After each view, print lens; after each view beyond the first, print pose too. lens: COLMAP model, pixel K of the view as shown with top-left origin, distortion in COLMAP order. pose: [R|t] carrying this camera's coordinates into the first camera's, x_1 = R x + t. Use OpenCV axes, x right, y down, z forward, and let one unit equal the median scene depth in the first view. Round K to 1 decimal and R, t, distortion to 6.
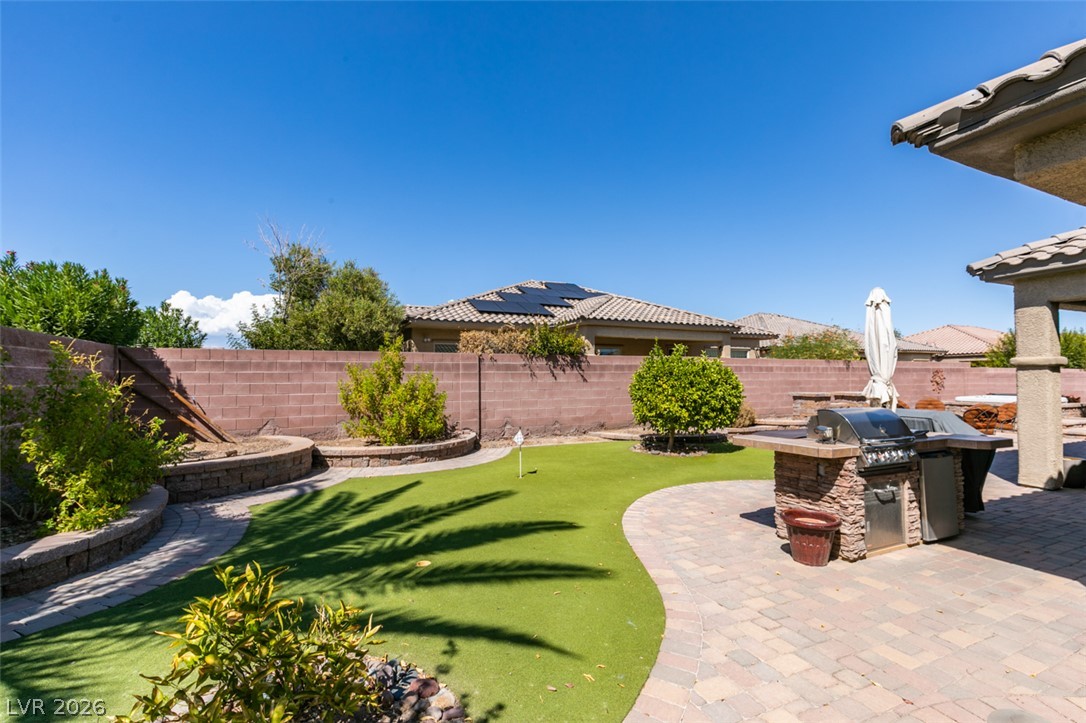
lens RADIAL K [[485.5, 0, 538.5], [0, 485.5, 369.6], [0, 0, 1]] dist [0.004429, -0.003494]
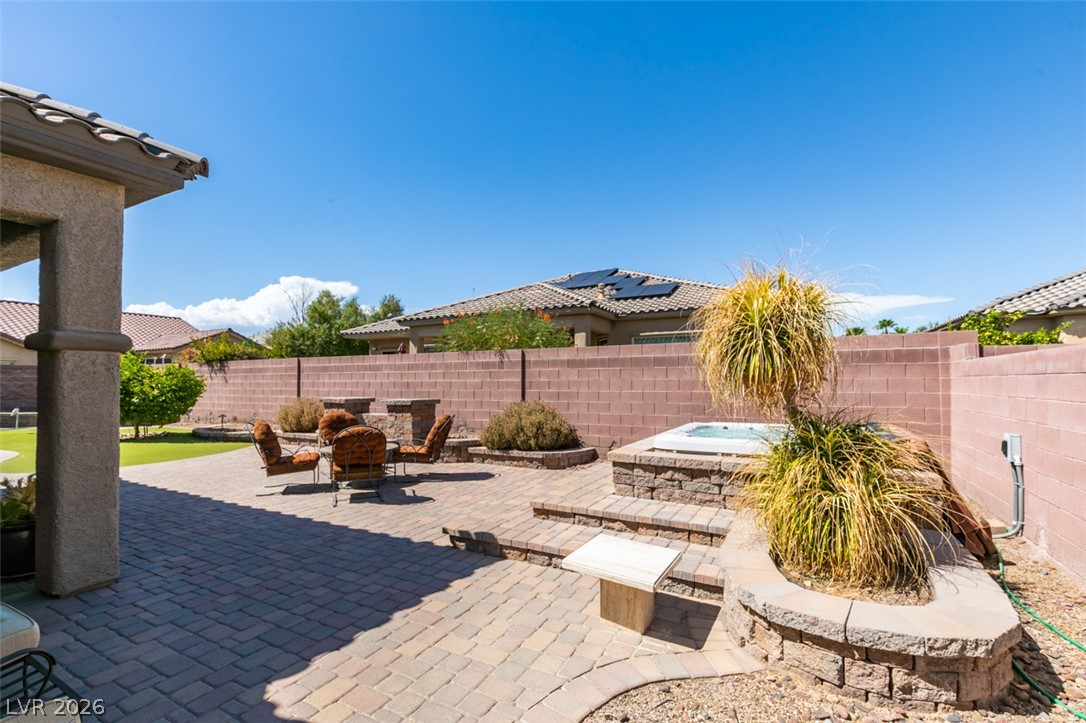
lens RADIAL K [[485.5, 0, 541.8], [0, 485.5, 372.0], [0, 0, 1]] dist [0.004429, -0.003494]
pose [[0.604982, -0.012635, -0.796139, 1.625877], [0.017526, 0.999843, -0.002550, 0.015977], [0.796046, -0.012410, 0.605108, 0.923472]]
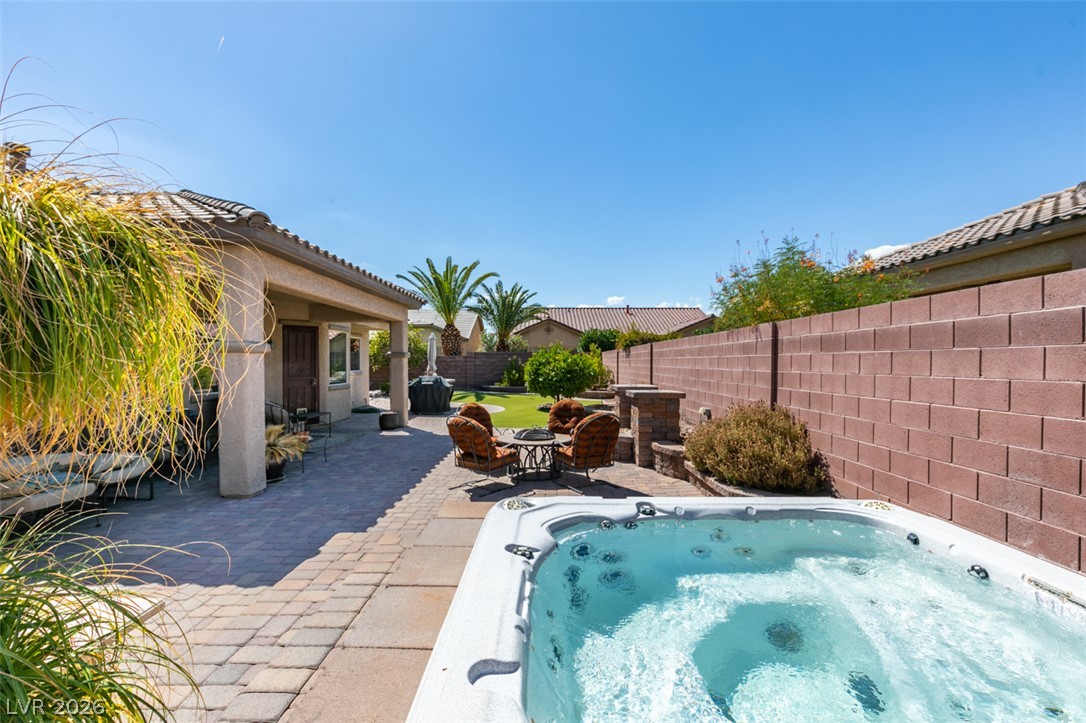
lens RADIAL K [[485.5, 0, 539.9], [0, 485.5, 366.1], [0, 0, 1]] dist [0.004429, -0.003494]
pose [[-0.425561, 0.012152, -0.904848, 1.524475], [0.019060, 0.999808, 0.004463, 0.014534], [0.904729, -0.015347, -0.425711, 1.407467]]
